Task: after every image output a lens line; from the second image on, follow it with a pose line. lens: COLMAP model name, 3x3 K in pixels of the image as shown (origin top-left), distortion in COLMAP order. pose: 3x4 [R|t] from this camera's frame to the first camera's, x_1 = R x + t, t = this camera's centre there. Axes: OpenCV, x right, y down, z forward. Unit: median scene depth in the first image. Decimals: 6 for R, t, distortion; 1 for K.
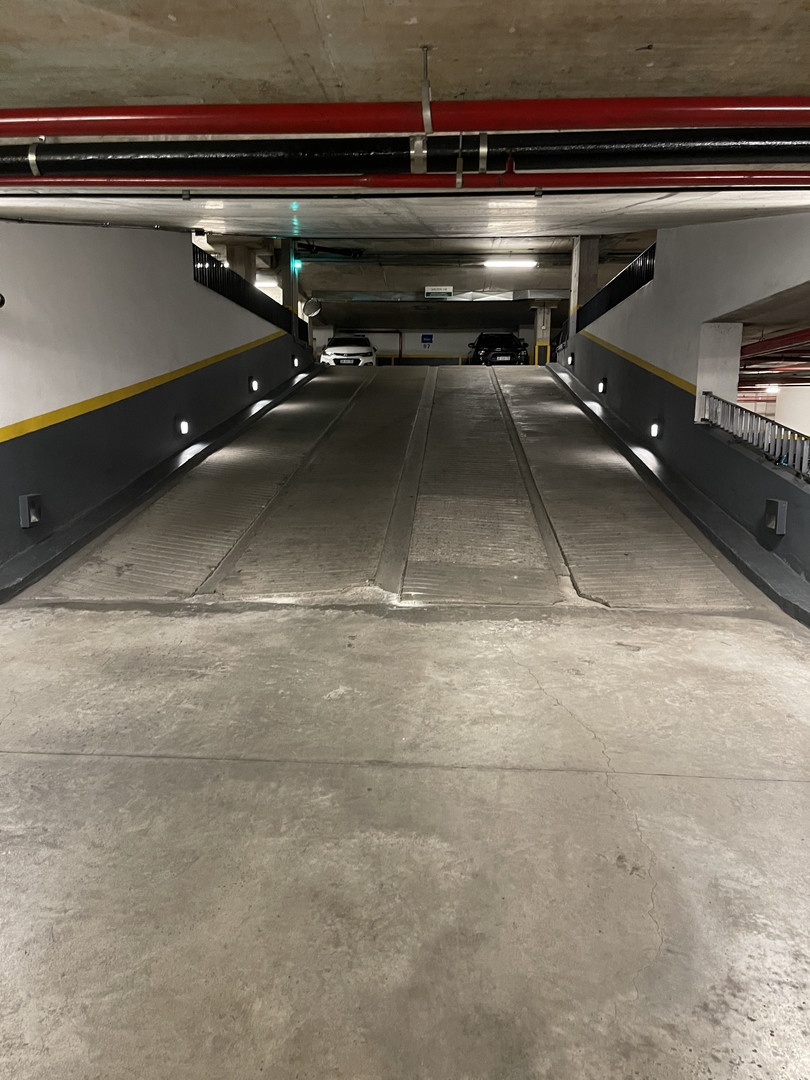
lens RADIAL K [[802.8, 0, 406.1], [0, 802.8, 541.4], [0, 0, 1]] dist [0.006206, -0.000027]
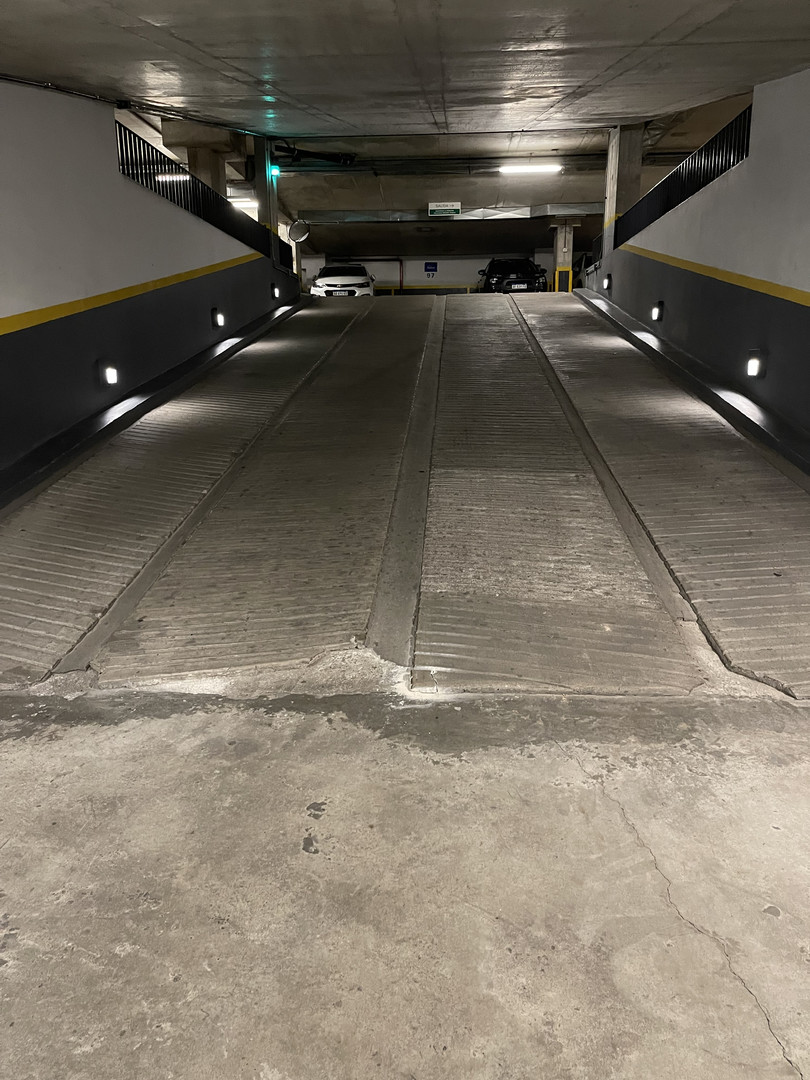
lens RADIAL K [[802.8, 0, 403.2], [0, 802.8, 538.5], [0, 0, 1]] dist [0.006206, -0.000027]
pose [[0.999816, -0.016714, -0.009407, -0.003535], [0.017316, 0.997526, 0.068126, -0.040911], [0.008246, -0.068276, 0.997632, 0.274641]]
